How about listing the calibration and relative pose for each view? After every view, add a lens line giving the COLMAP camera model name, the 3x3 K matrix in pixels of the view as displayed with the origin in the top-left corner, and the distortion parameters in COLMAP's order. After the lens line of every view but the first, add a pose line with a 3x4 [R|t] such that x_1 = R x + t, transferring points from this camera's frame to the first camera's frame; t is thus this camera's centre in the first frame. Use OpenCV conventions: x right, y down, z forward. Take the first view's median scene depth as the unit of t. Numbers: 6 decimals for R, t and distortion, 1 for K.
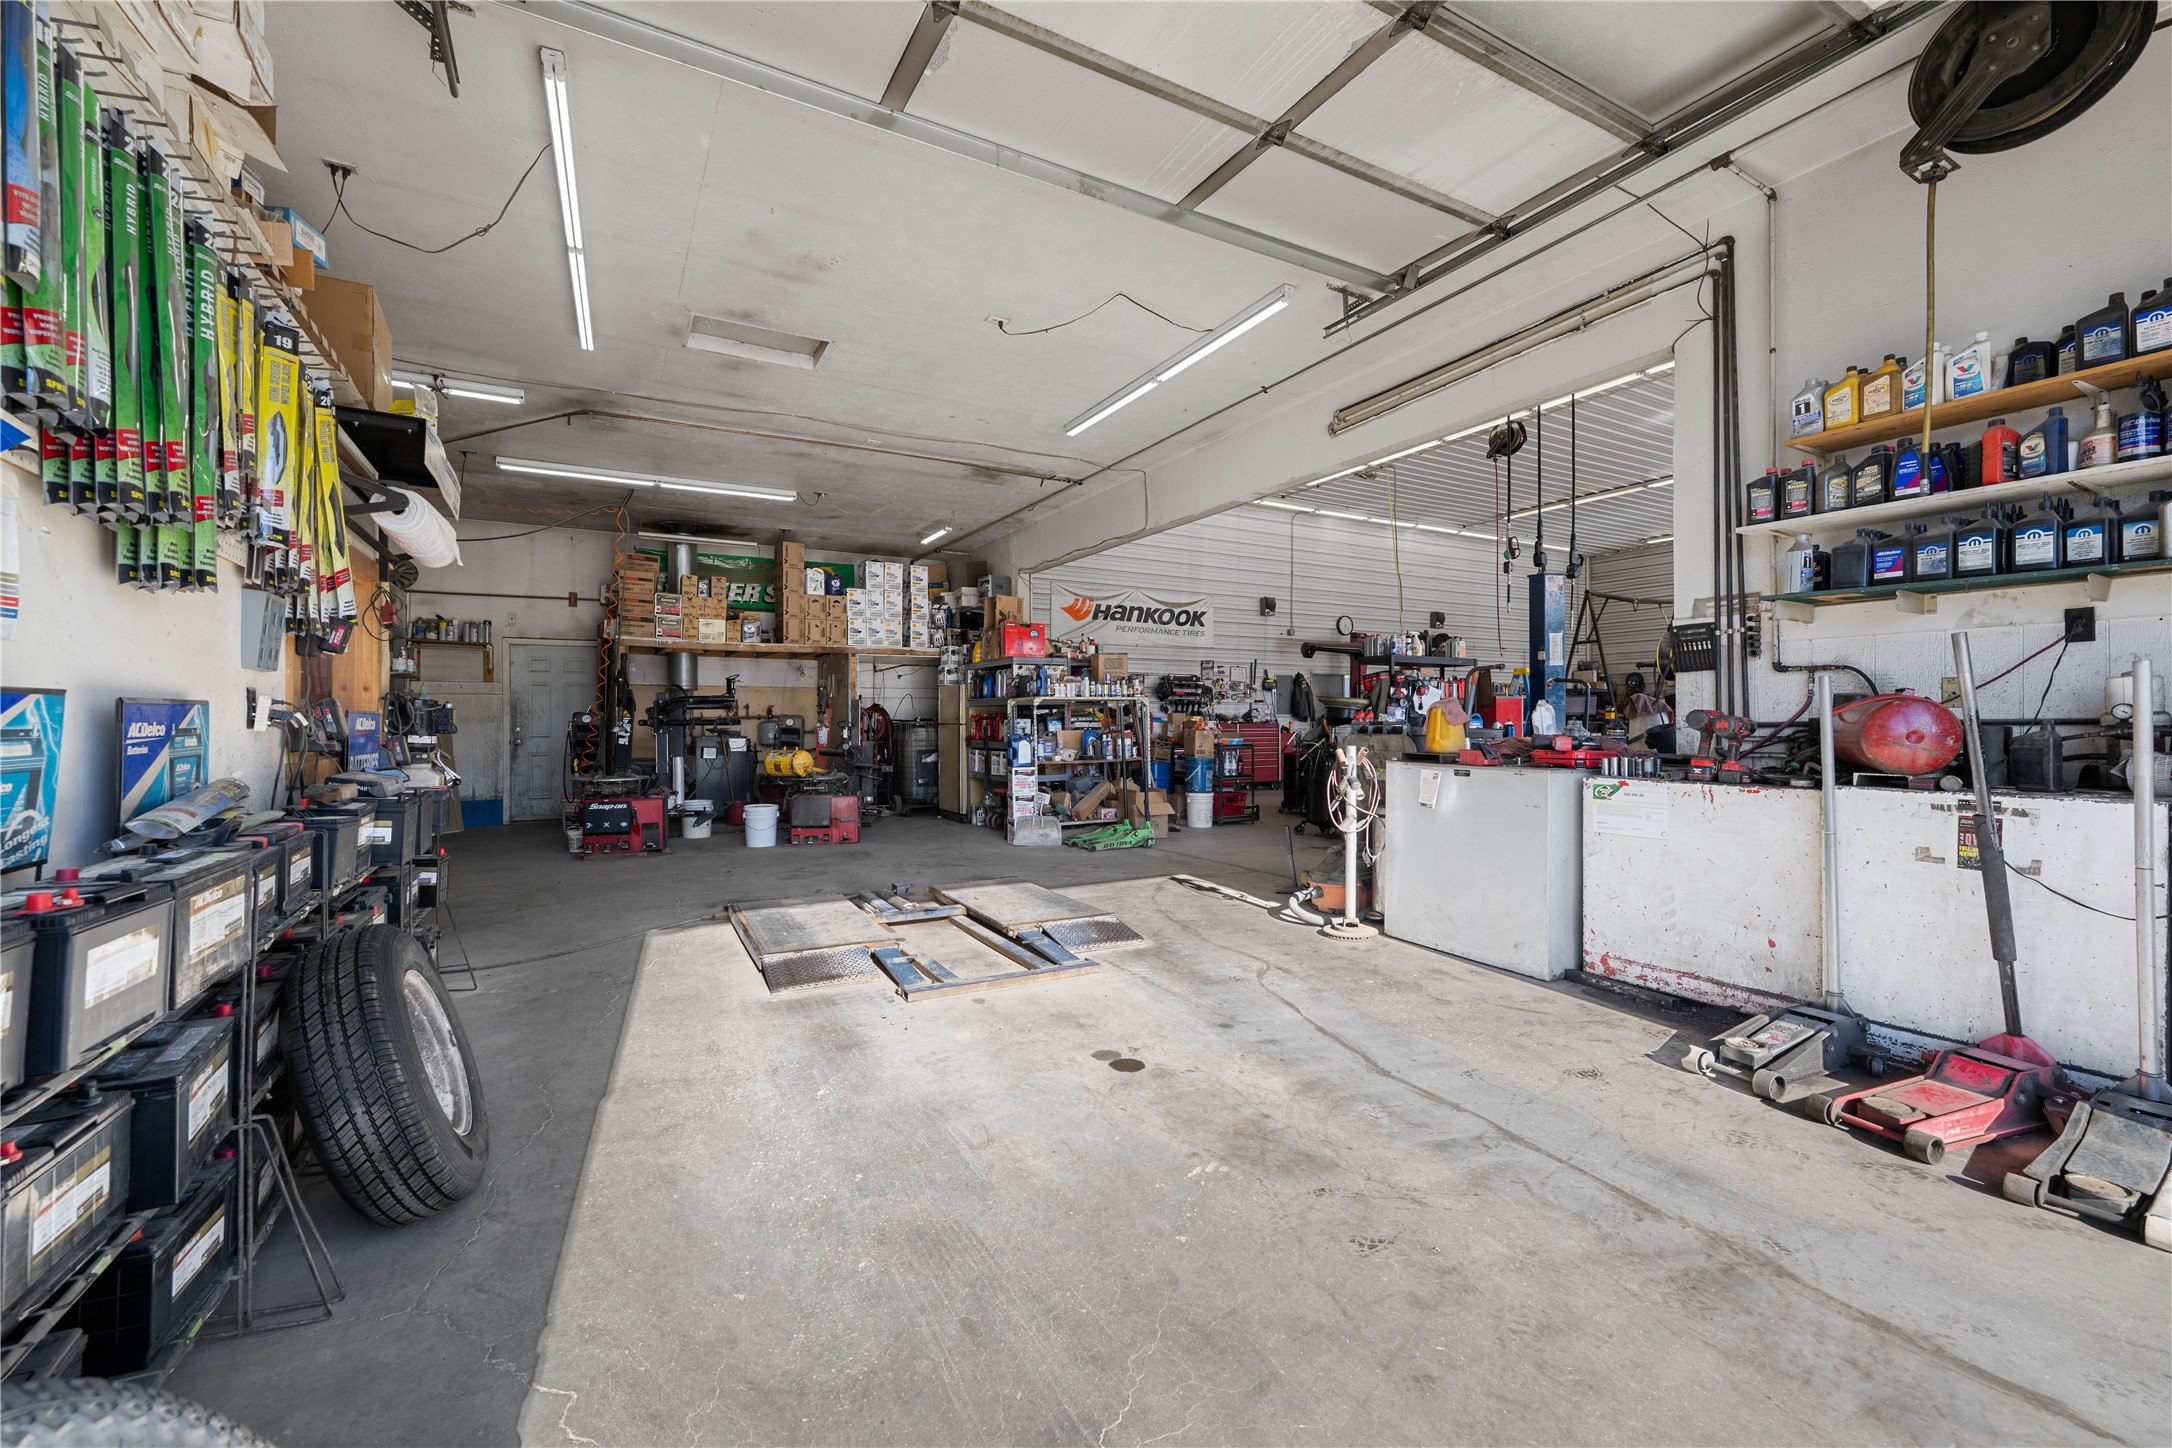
lens RADIAL K [[871.3, 0, 1084.0], [0, 871.3, 719.6], [0, 0, 1]] dist [0.001983, 0.000170]
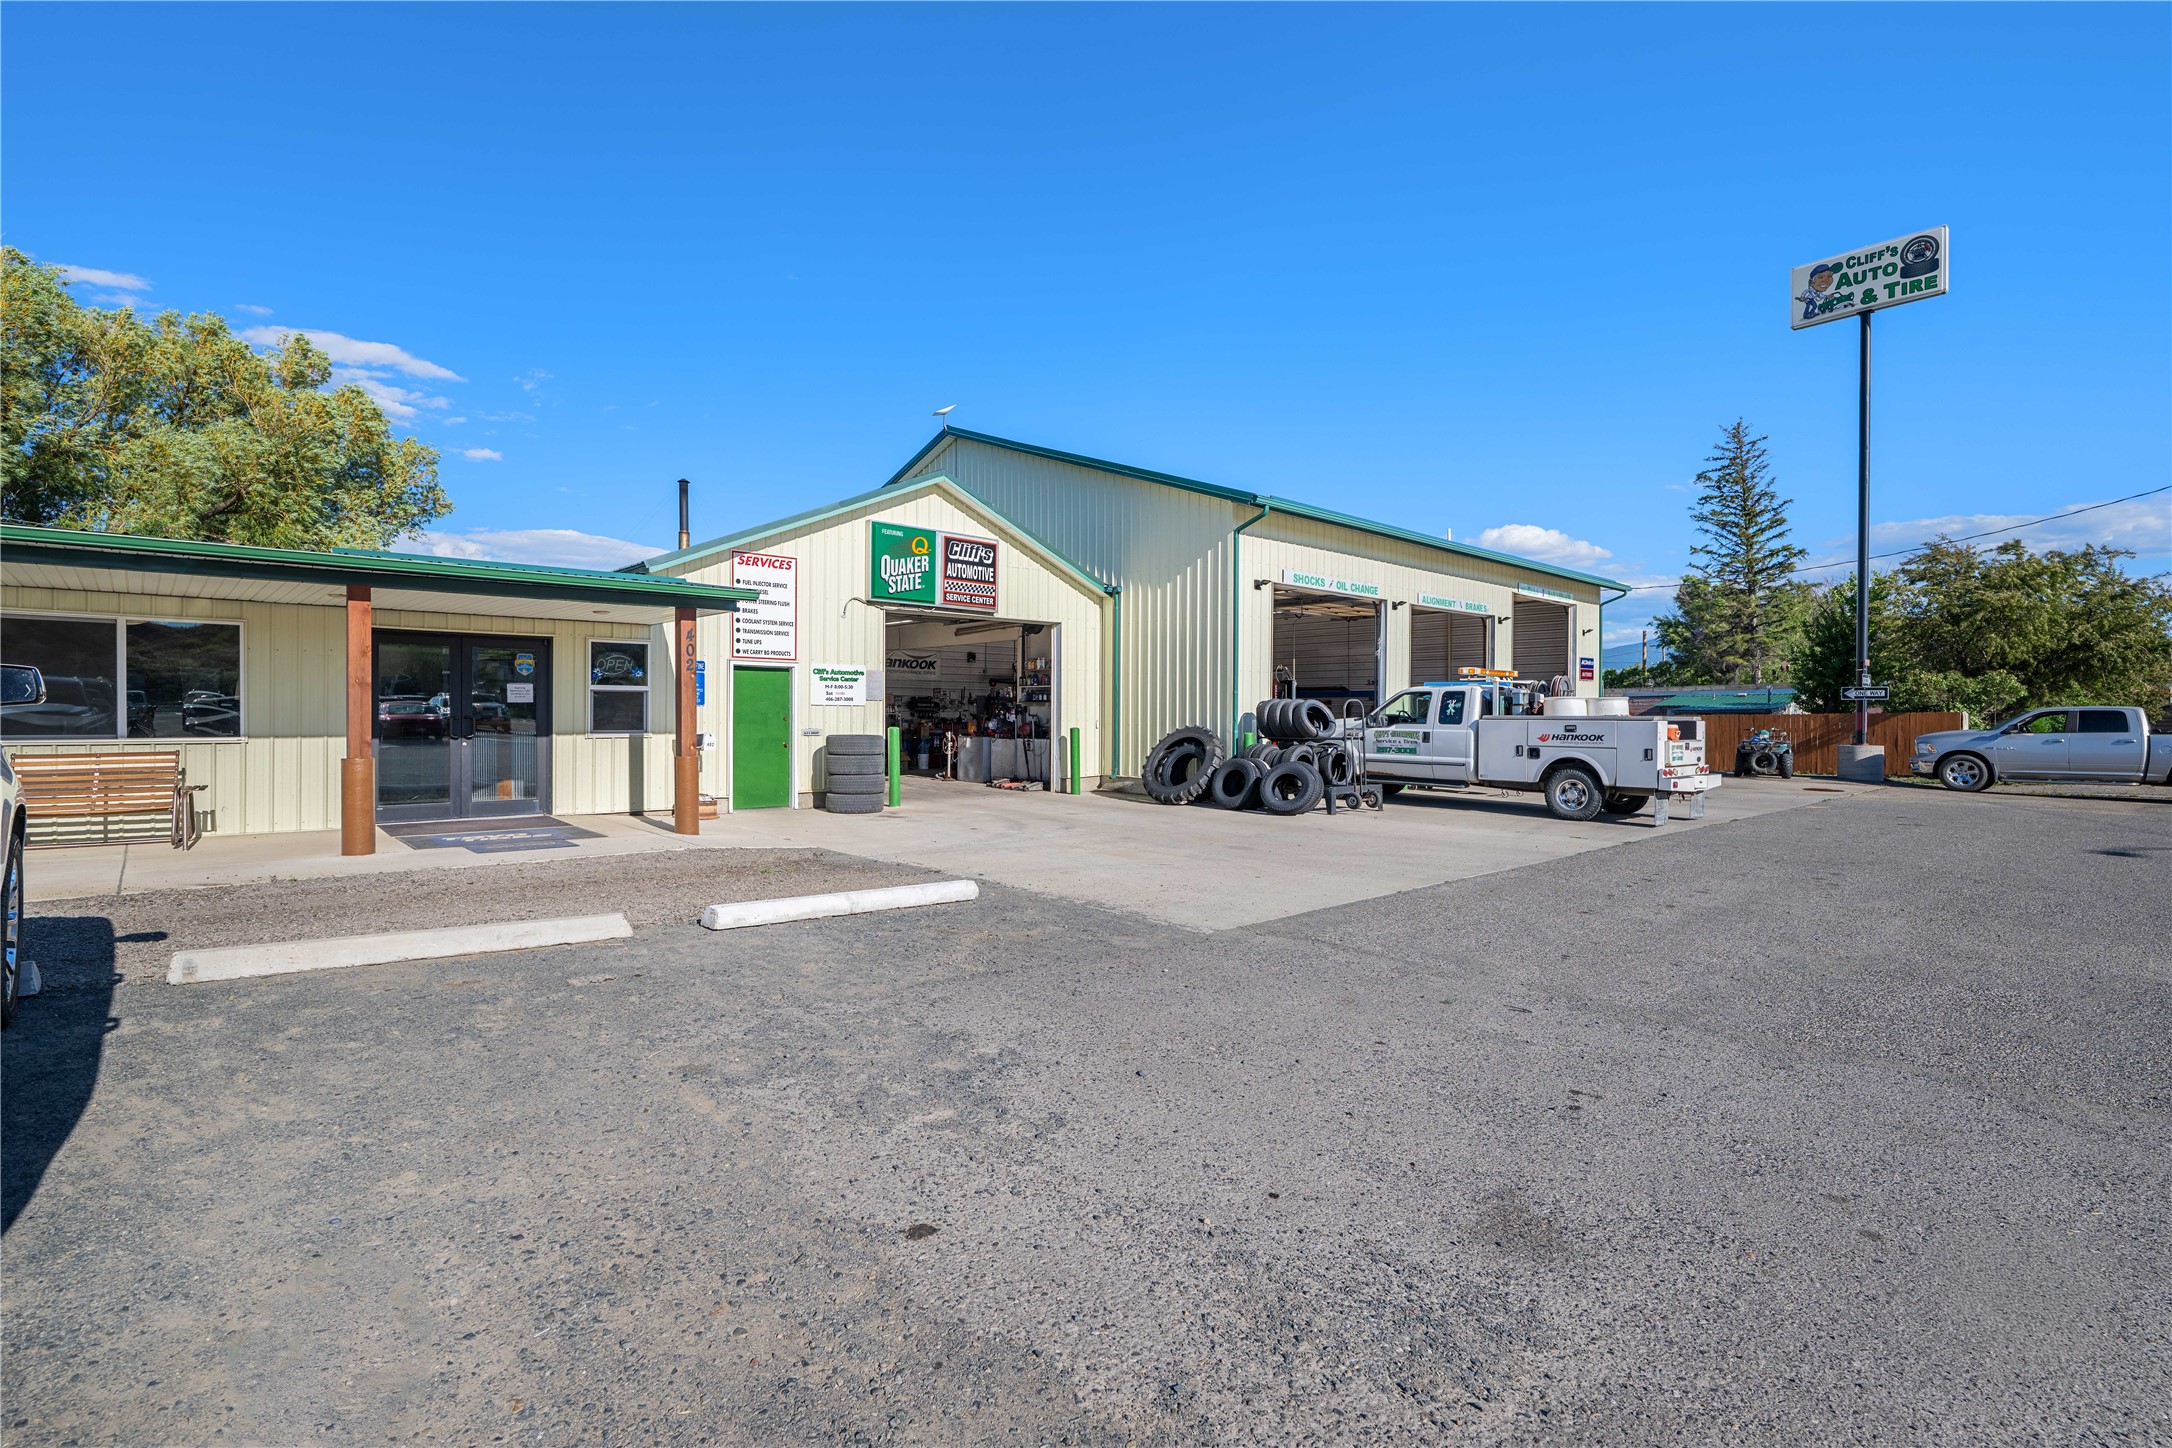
lens RADIAL K [[1014.8, 0, 1081.0], [0, 1014.8, 718.9], [0, 0, 1]] dist [-0.004342, 0.000617]
pose [[0.972484, 0.006293, 0.232883, -0.082429], [-0.007916, 0.999950, 0.006035, -0.026800], [-0.232834, -0.007713, 0.972486, -1.607138]]
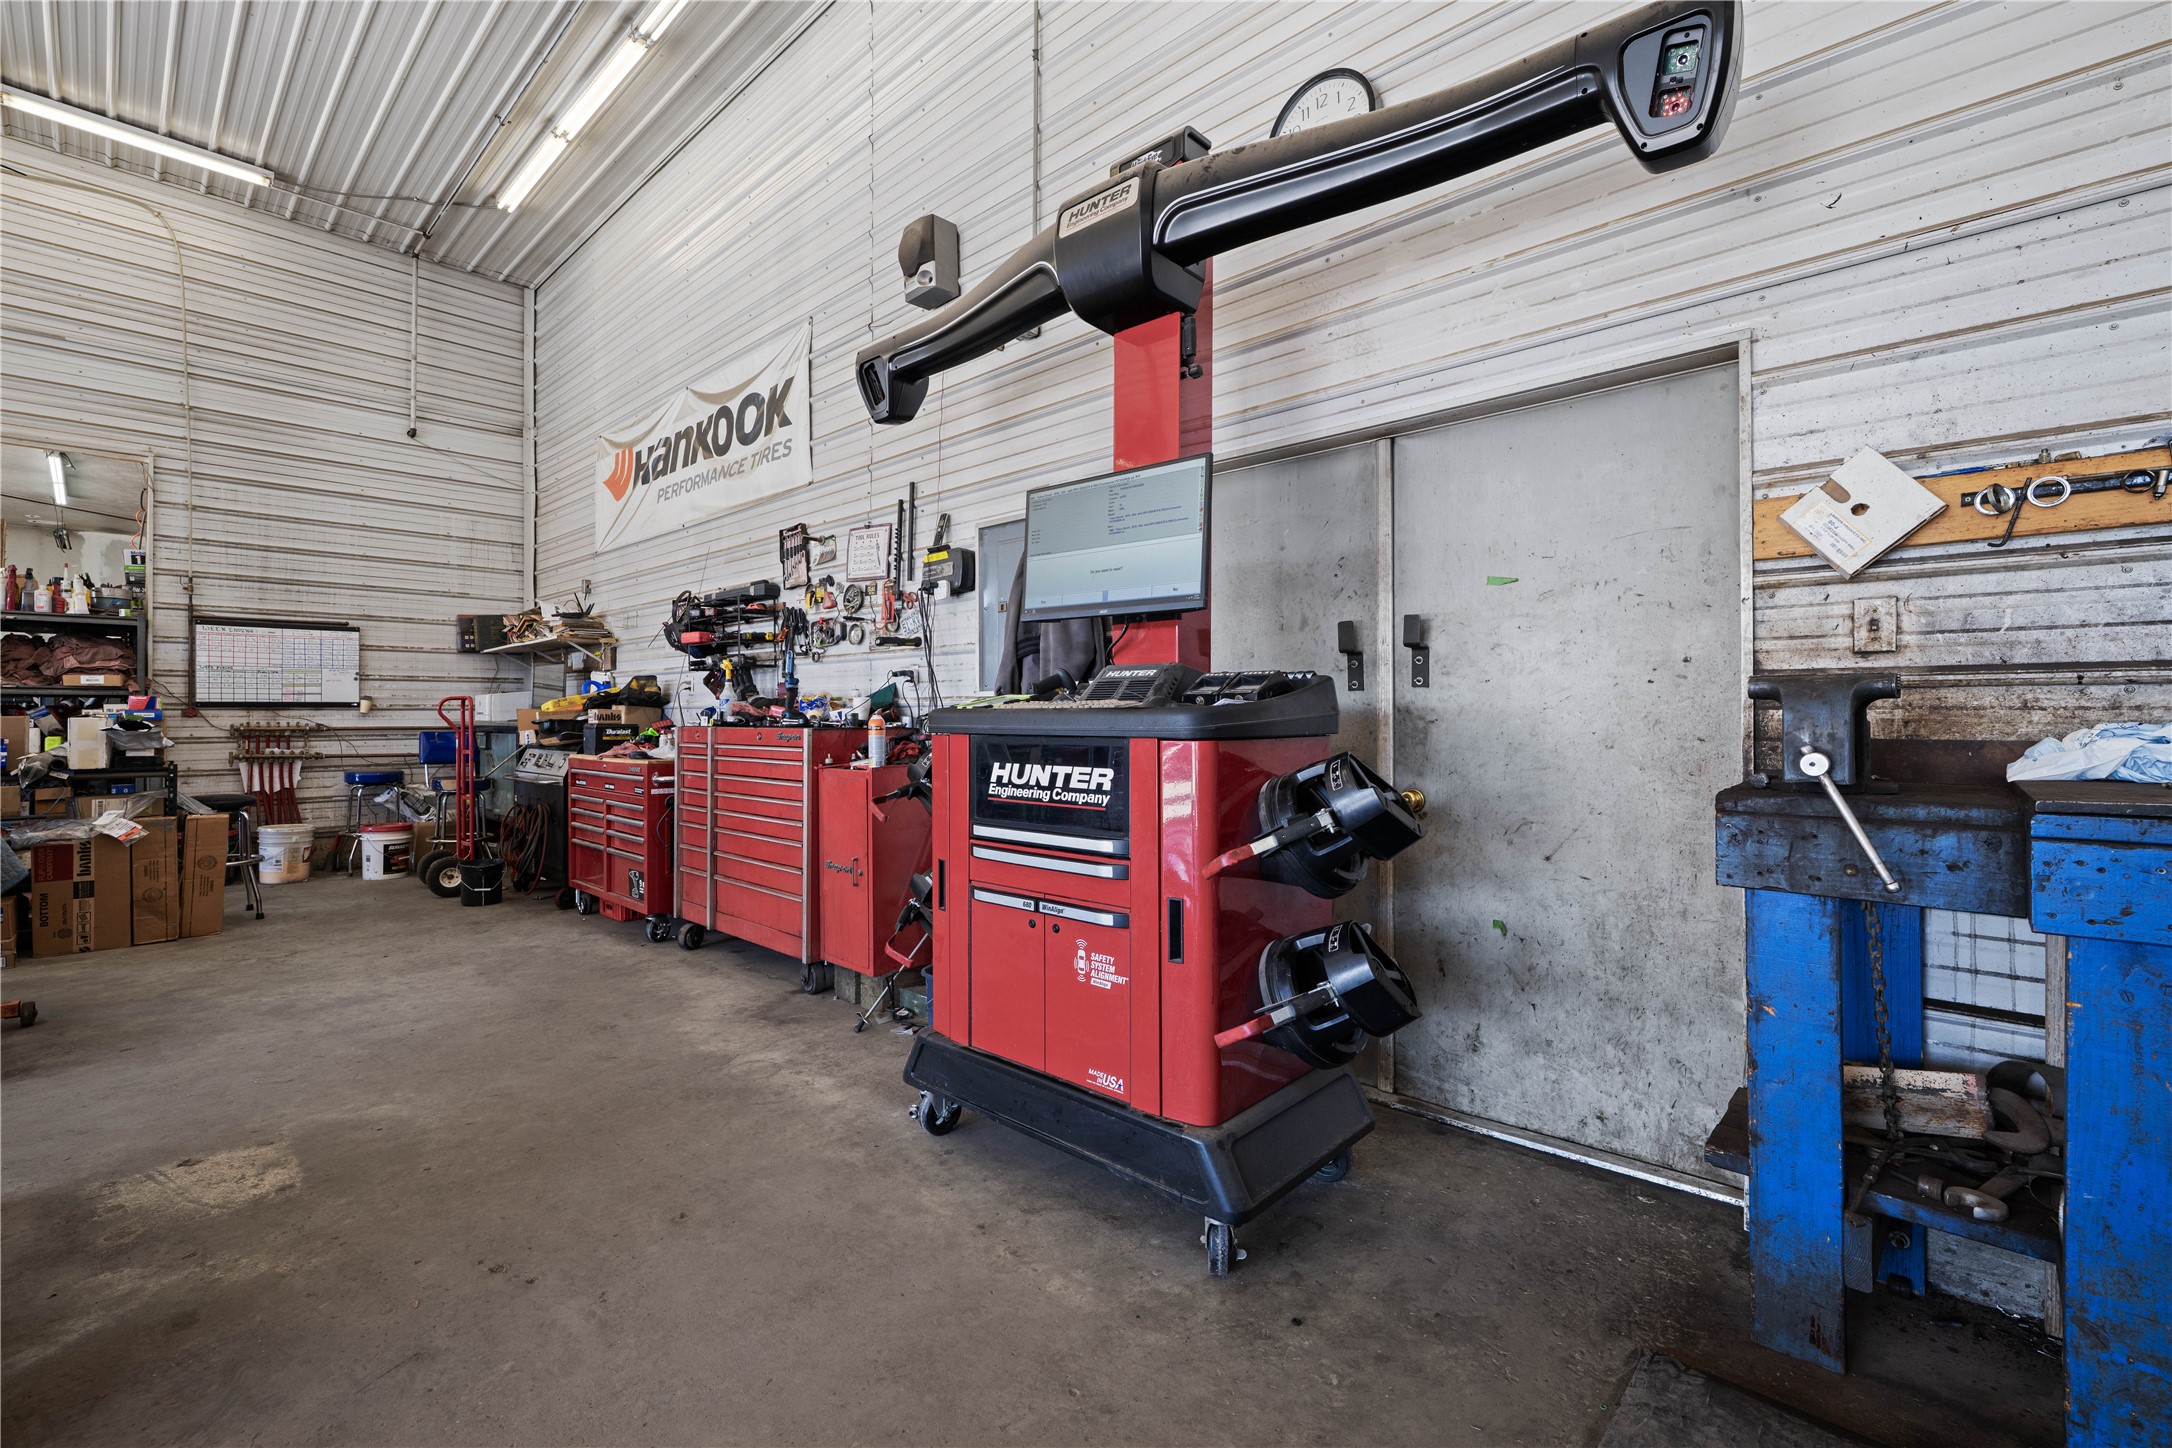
lens RADIAL K [[923.1, 0, 1086.0], [0, 923.1, 724.0], [0, 0, 1]] dist [0.000912, 0.000039]
pose [[0.311679, 0.009879, -0.950136, 0.711327], [0.003380, 0.999928, 0.011506, 0.000816], [0.950182, -0.006798, 0.311623, 1.427562]]
